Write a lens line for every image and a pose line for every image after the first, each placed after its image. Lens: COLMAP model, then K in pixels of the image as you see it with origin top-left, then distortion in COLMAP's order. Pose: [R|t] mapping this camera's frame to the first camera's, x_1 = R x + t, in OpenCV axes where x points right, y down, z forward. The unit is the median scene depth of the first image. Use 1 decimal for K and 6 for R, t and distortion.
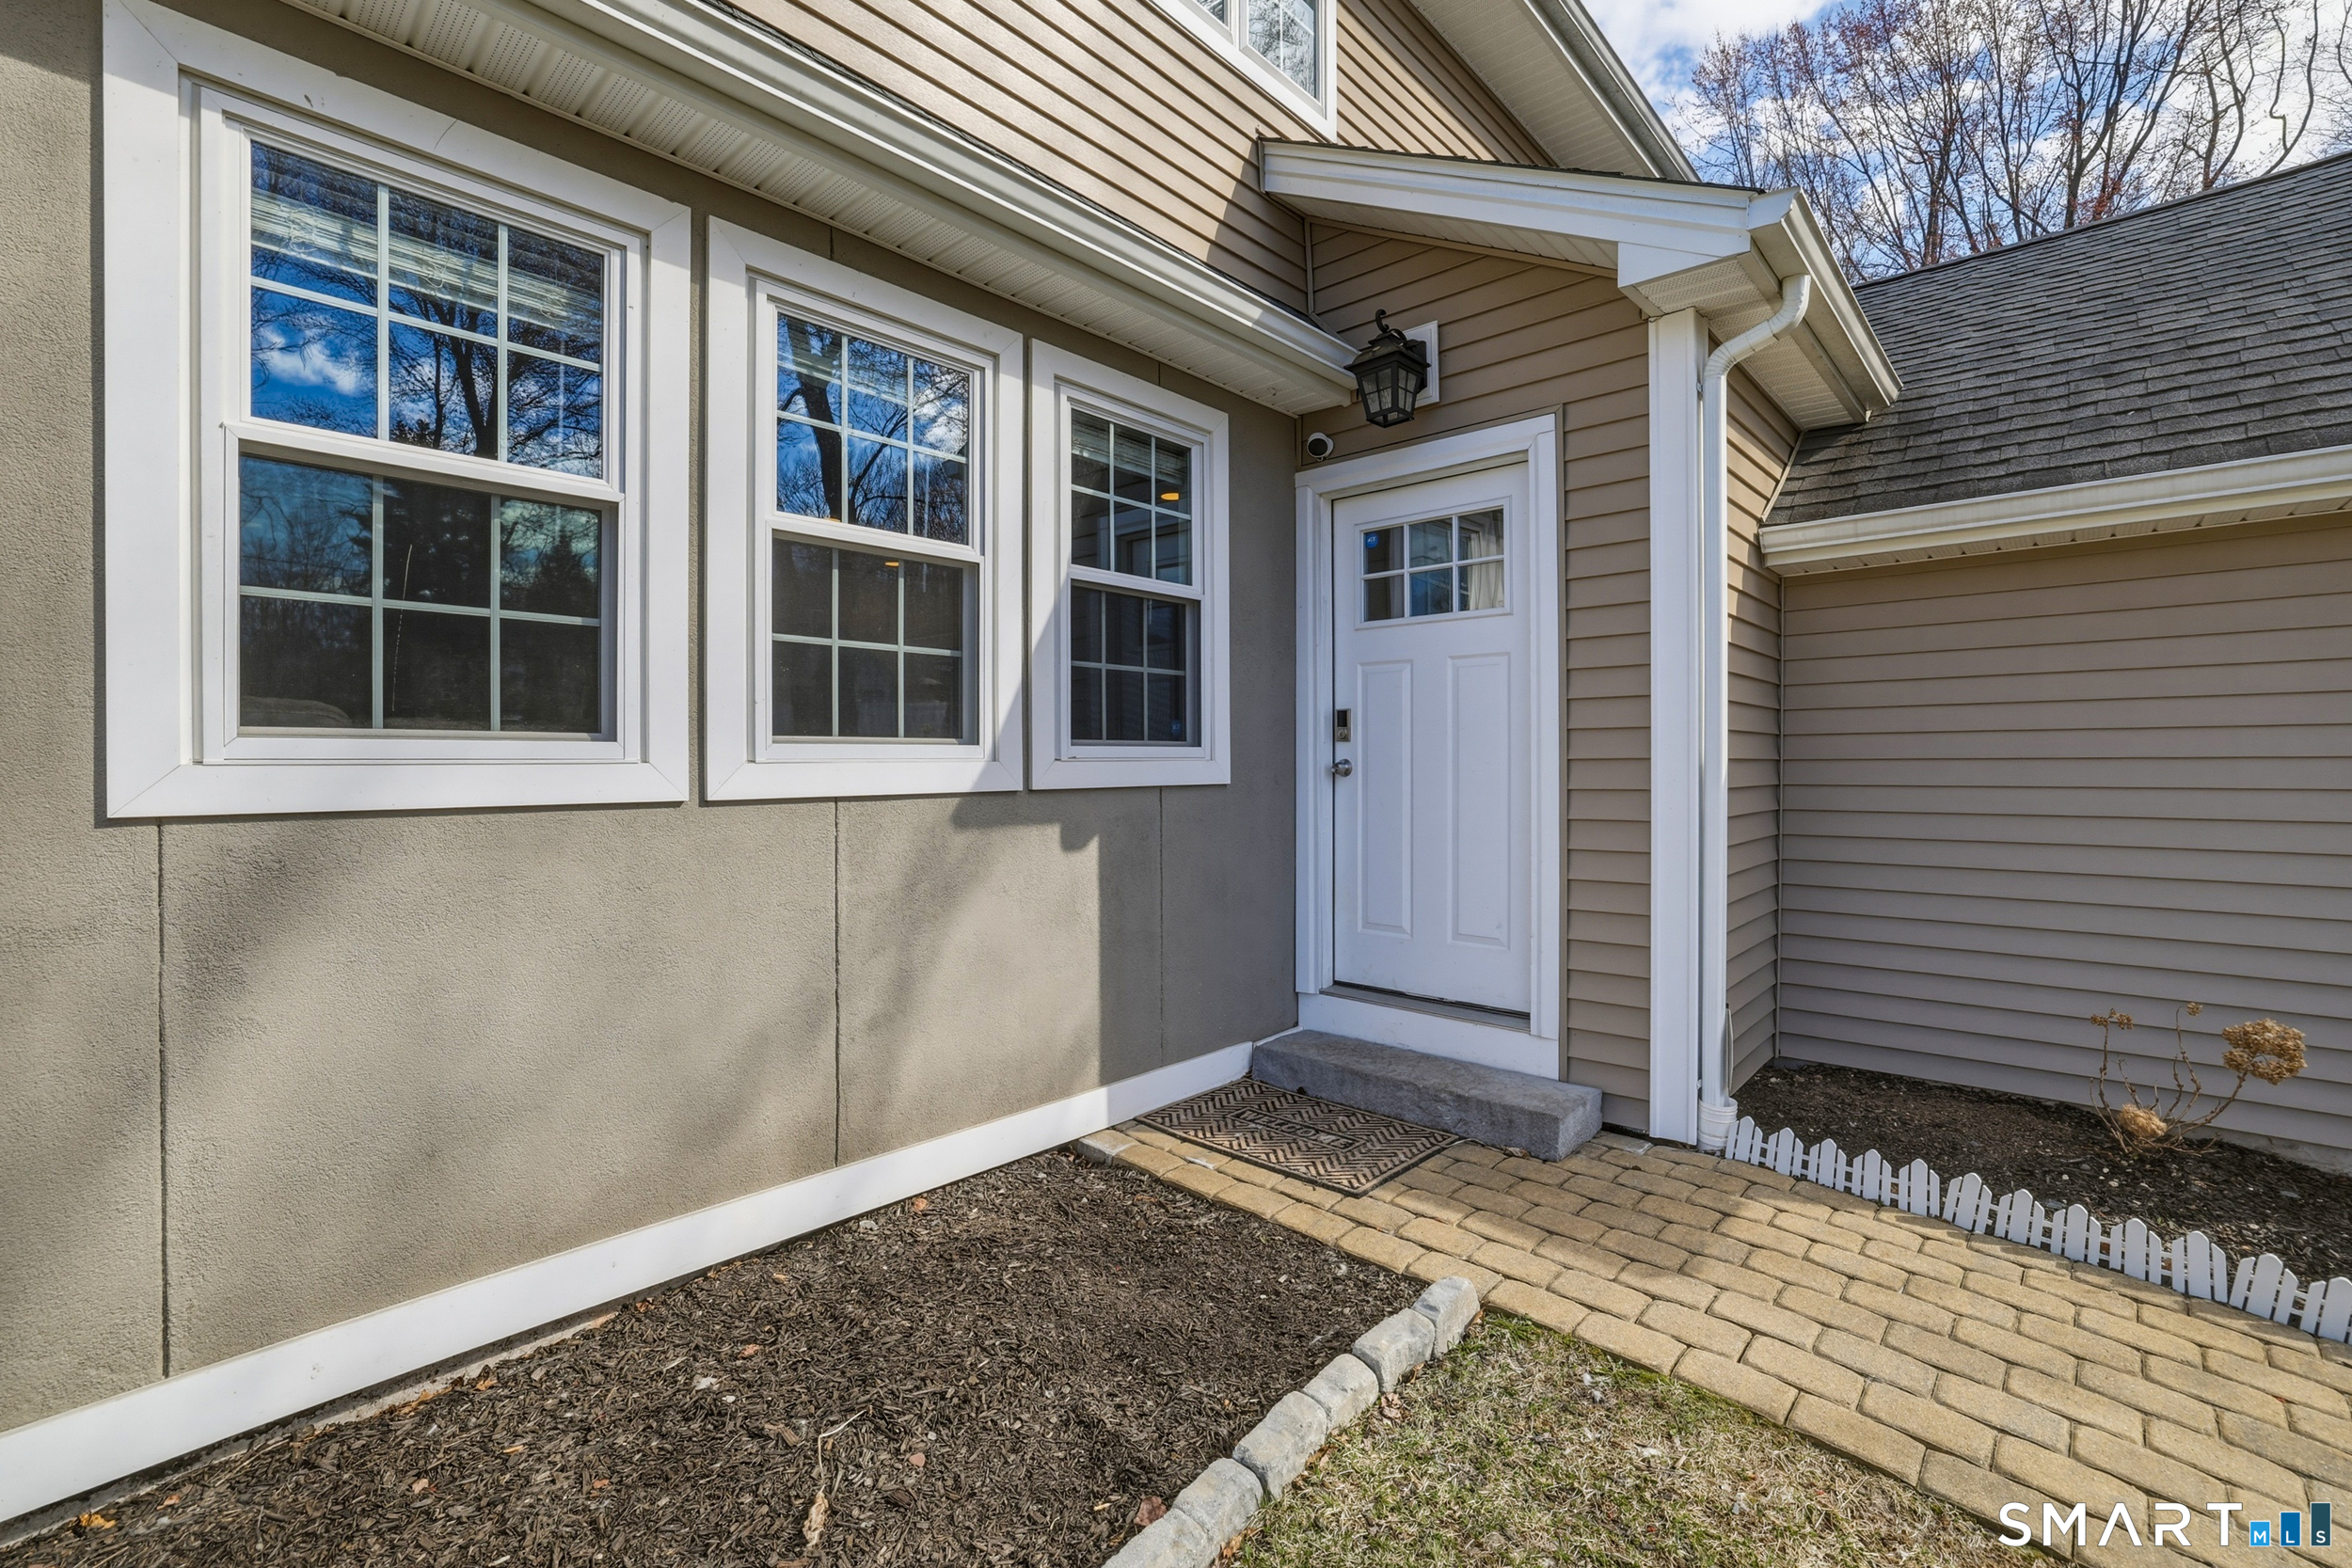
lens RADIAL K [[1069.3, 0, 1181.1], [0, 1069.3, 776.0], [0, 0, 1]] dist [-0.003092, -0.000191]
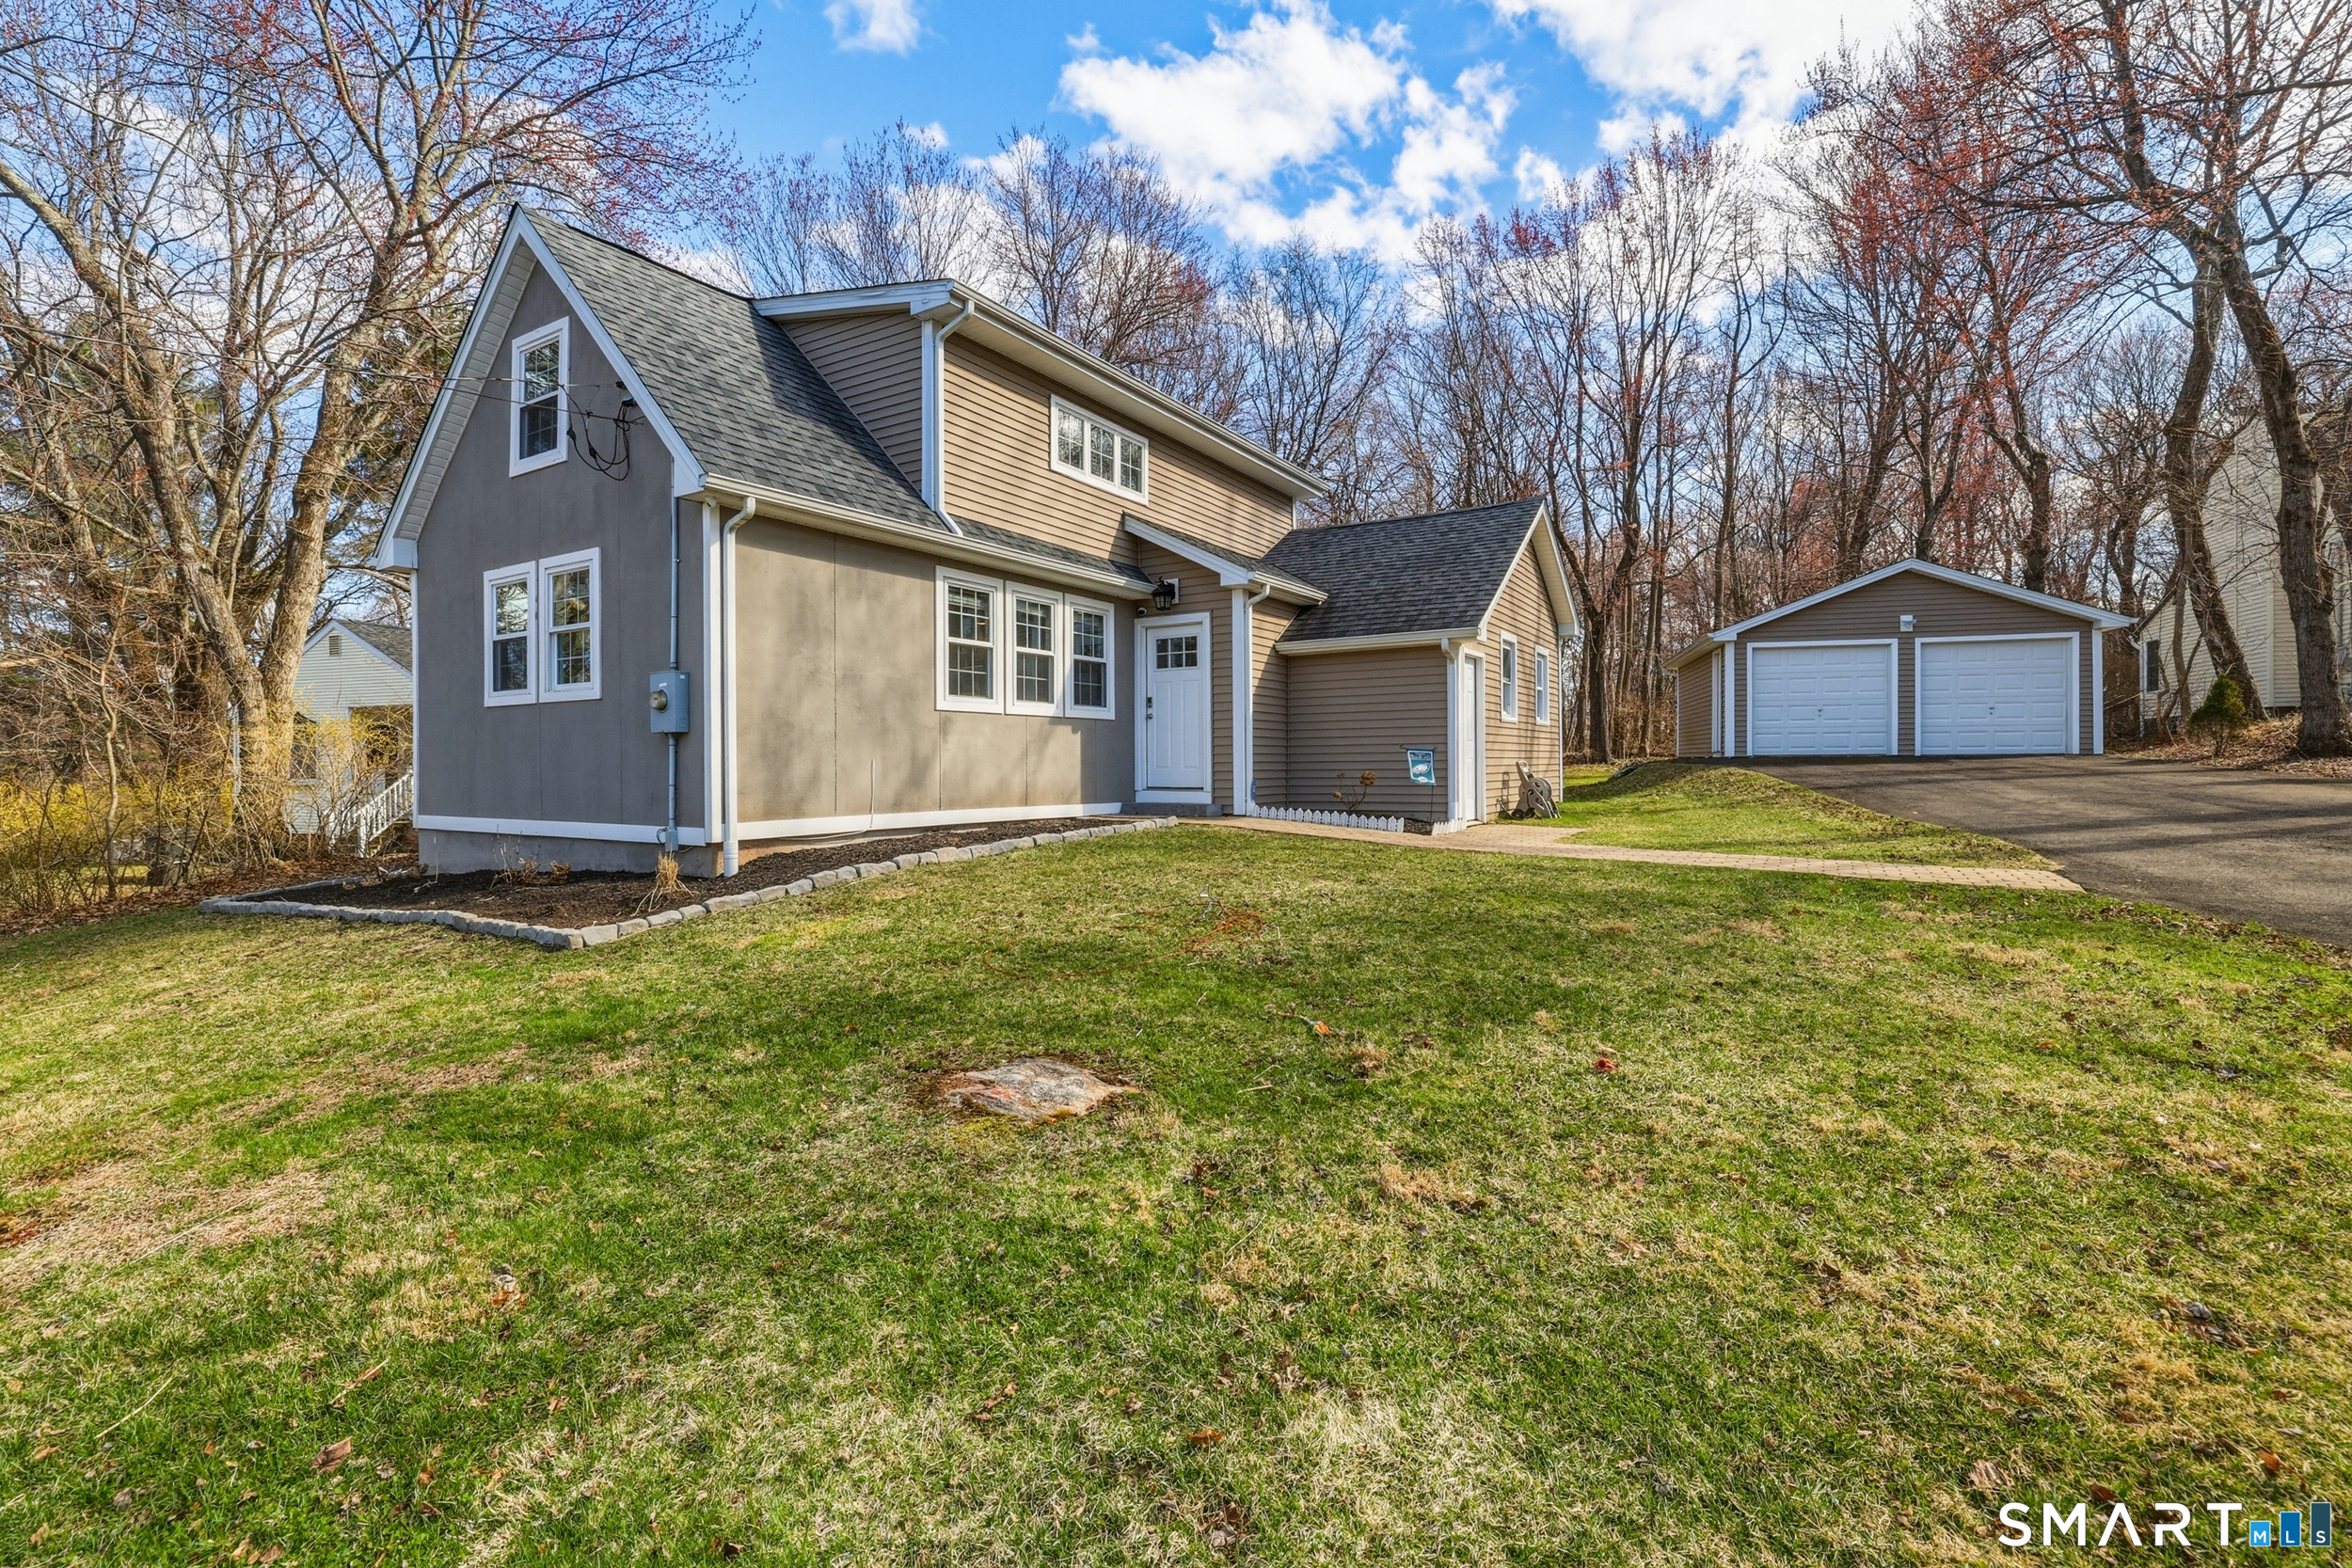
lens RADIAL K [[1069.3, 0, 1174.8], [0, 1069.3, 783.8], [0, 0, 1]] dist [-0.003092, -0.000191]
pose [[0.986441, -0.002055, 0.164101, -0.328008], [0.002469, 0.999994, -0.002315, 0.223354], [-0.164095, 0.002689, 0.986441, -2.371900]]
